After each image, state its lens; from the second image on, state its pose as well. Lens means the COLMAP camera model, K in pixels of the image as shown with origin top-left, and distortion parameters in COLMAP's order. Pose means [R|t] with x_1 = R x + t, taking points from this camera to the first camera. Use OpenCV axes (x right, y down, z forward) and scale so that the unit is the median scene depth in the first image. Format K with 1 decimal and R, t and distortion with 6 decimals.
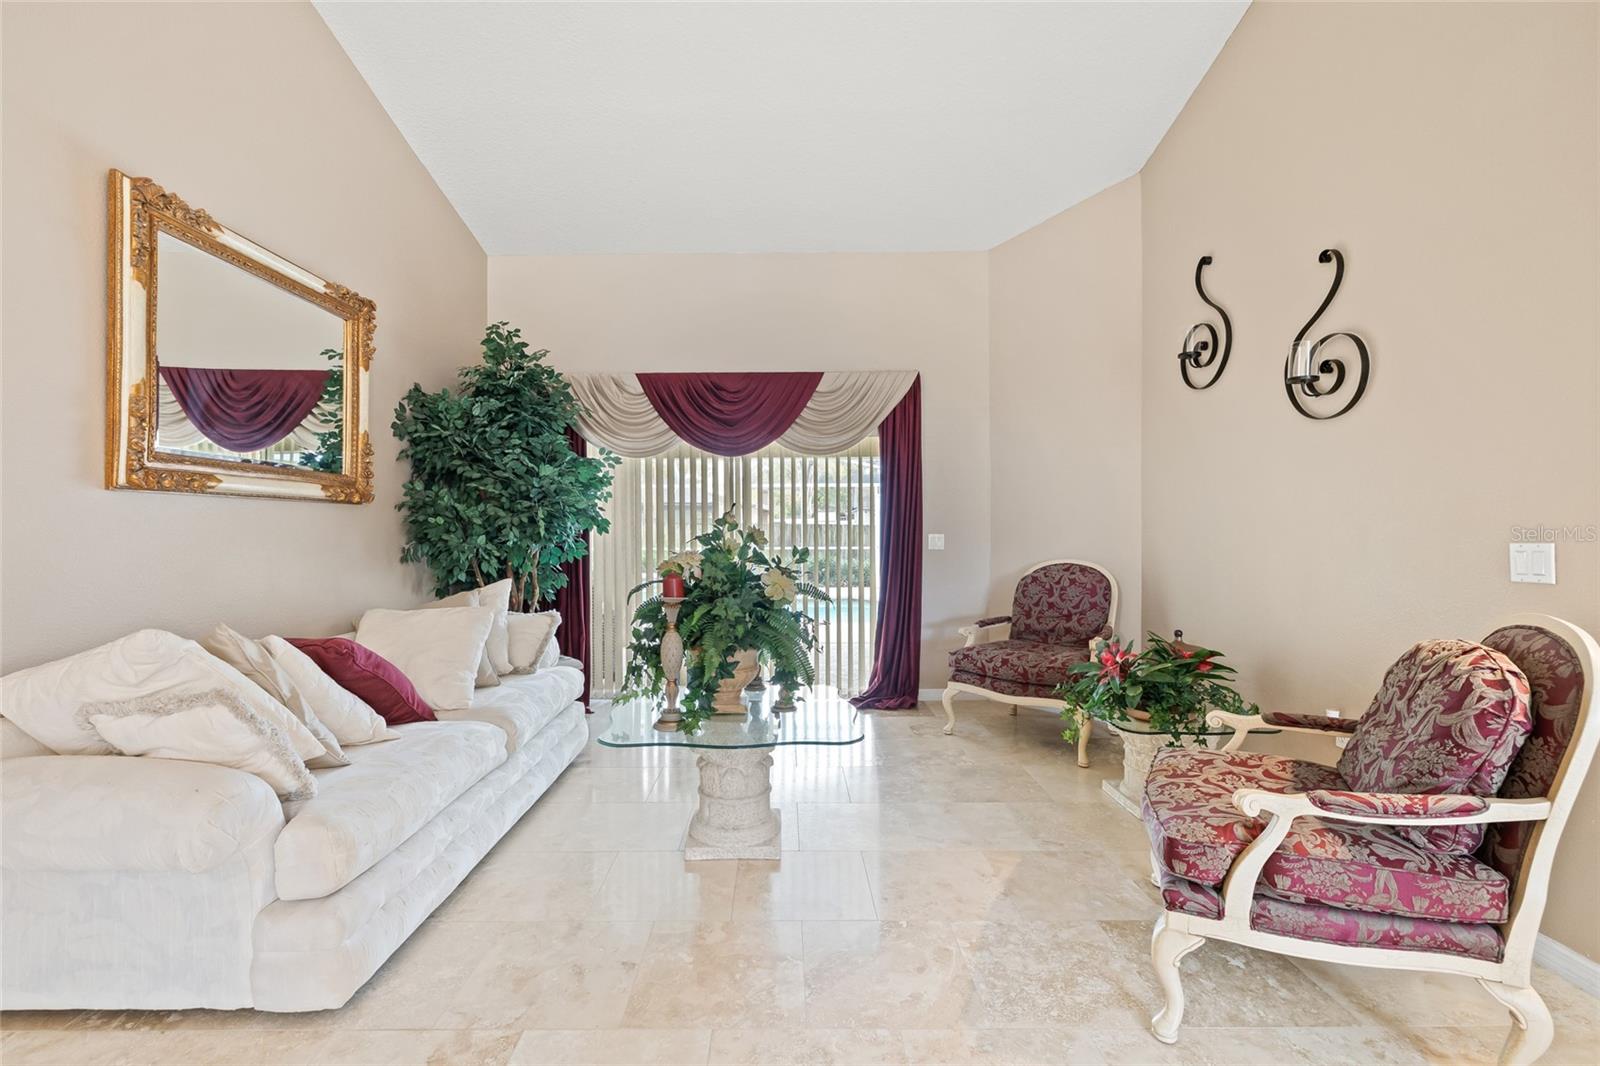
lens RADIAL K [[679.2, 0, 792.5], [0, 679.2, 528.4], [0, 0, 1]] dist [0.001914, -0.000789]
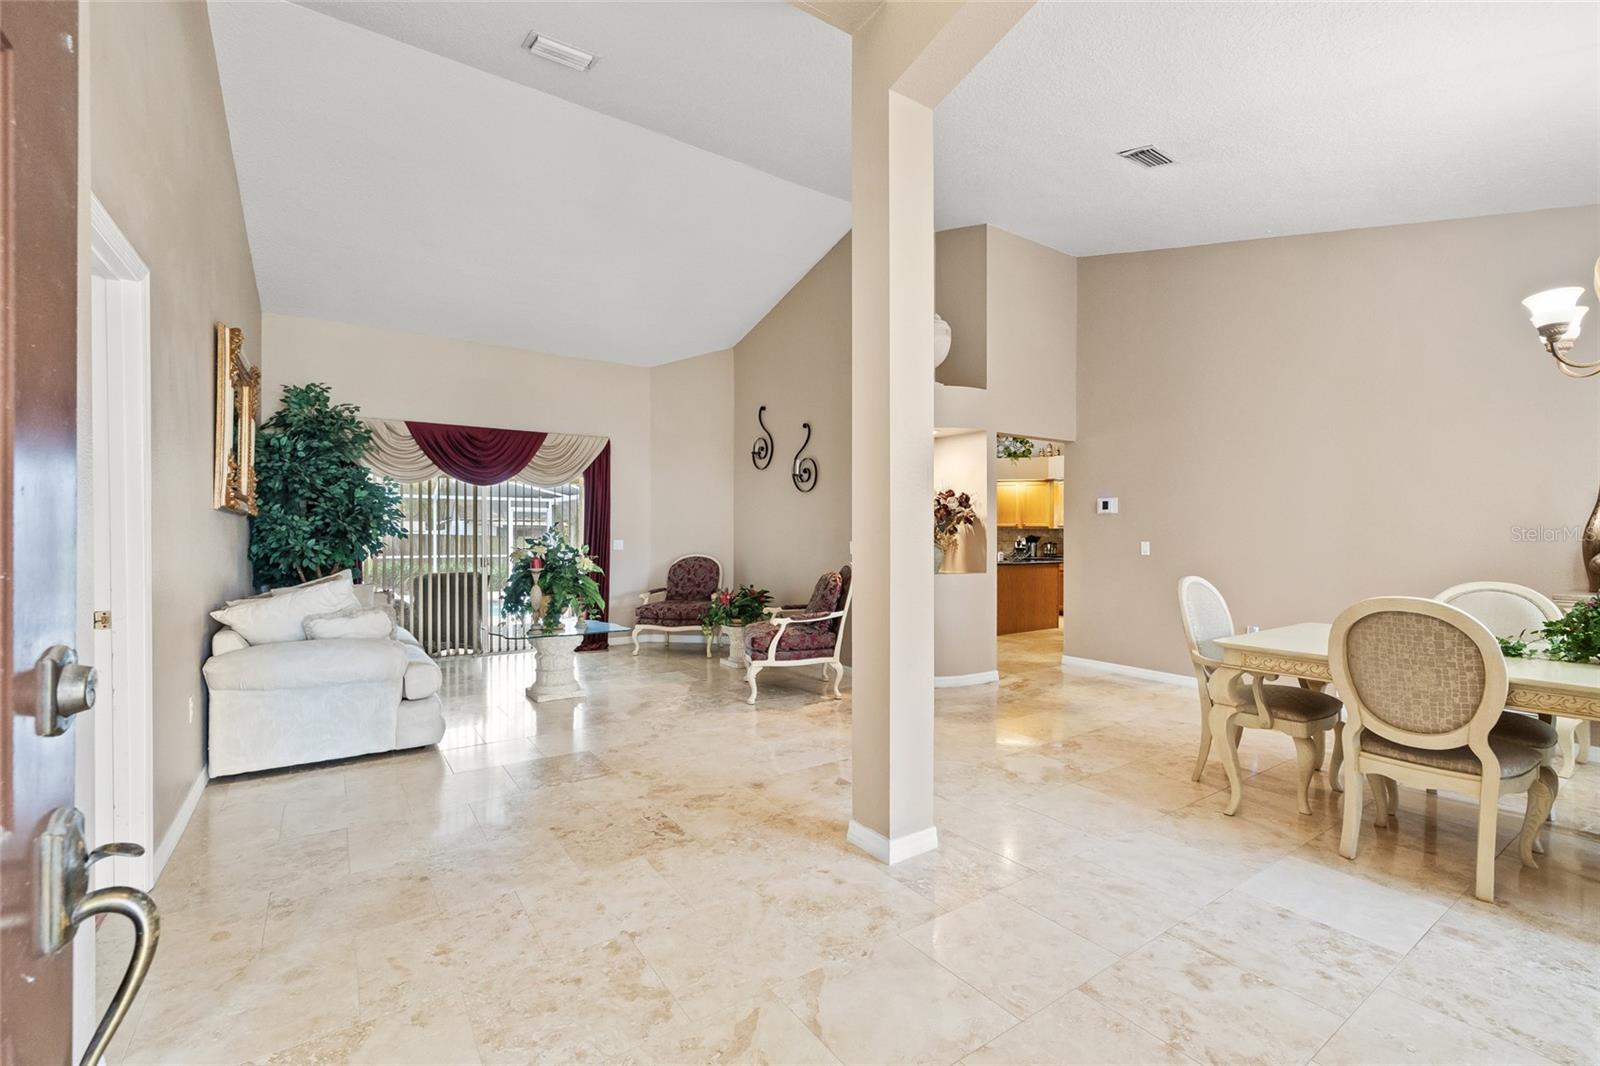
lens RADIAL K [[679.2, 0, 798.0], [0, 679.2, 537.8], [0, 0, 1]] dist [0.001914, -0.000789]
pose [[0.824609, 0.005448, 0.565678, -0.553587], [-0.003786, 0.999984, -0.004113, 0.012140], [-0.565691, 0.001250, 0.824616, -0.897170]]
